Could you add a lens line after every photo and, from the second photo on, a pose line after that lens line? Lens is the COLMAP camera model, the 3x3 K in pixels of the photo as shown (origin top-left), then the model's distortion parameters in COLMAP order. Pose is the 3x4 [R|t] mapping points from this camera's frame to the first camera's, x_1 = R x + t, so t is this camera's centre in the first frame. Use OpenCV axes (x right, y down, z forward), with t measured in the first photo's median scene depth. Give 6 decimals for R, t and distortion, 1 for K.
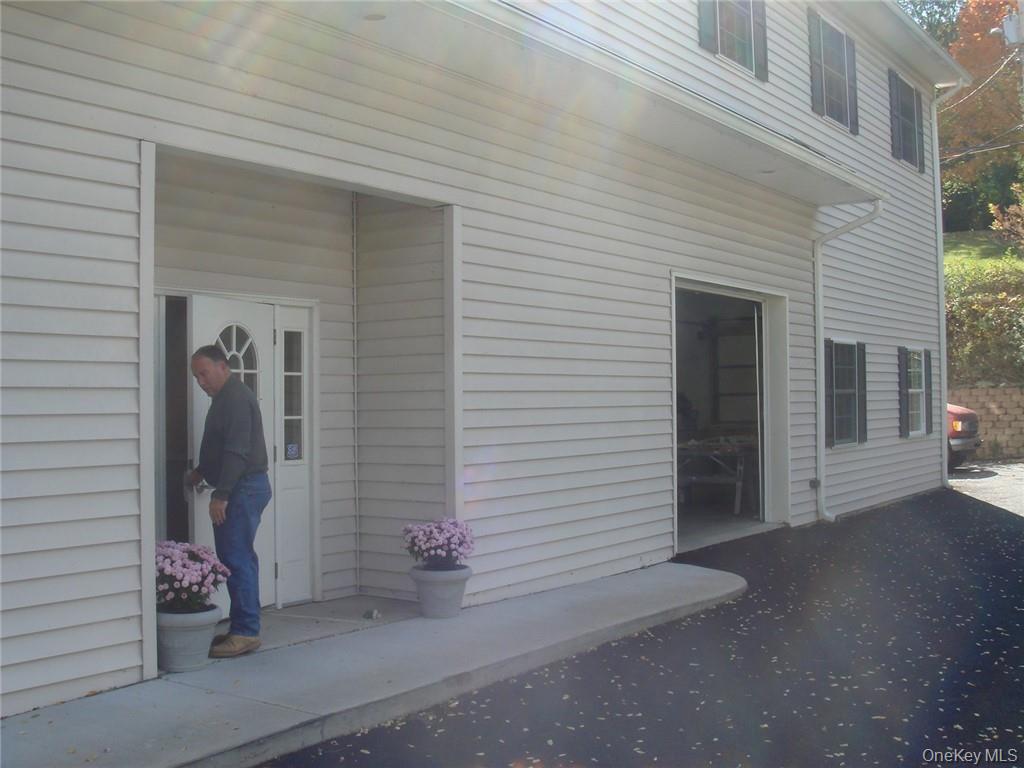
lens RADIAL K [[1172.4, 0, 512.0], [0, 1172.4, 384.0], [0, 0, 1]] dist [-0.146421, -0.019086]
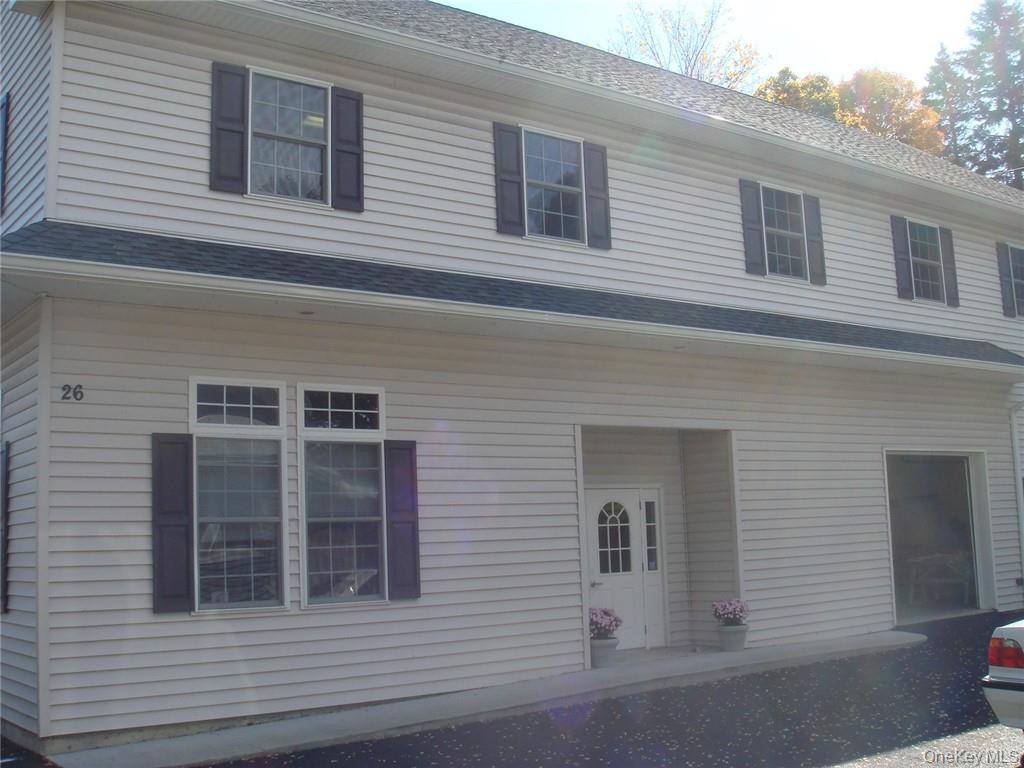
lens RADIAL K [[1172.4, 0, 512.0], [0, 1172.4, 384.0], [0, 0, 1]] dist [-0.146421, -0.019086]
pose [[0.950010, -0.068738, -0.304560, 0.189358], [0.034267, 0.992526, -0.117120, -0.020516], [0.310335, 0.100828, 0.945265, -0.875584]]
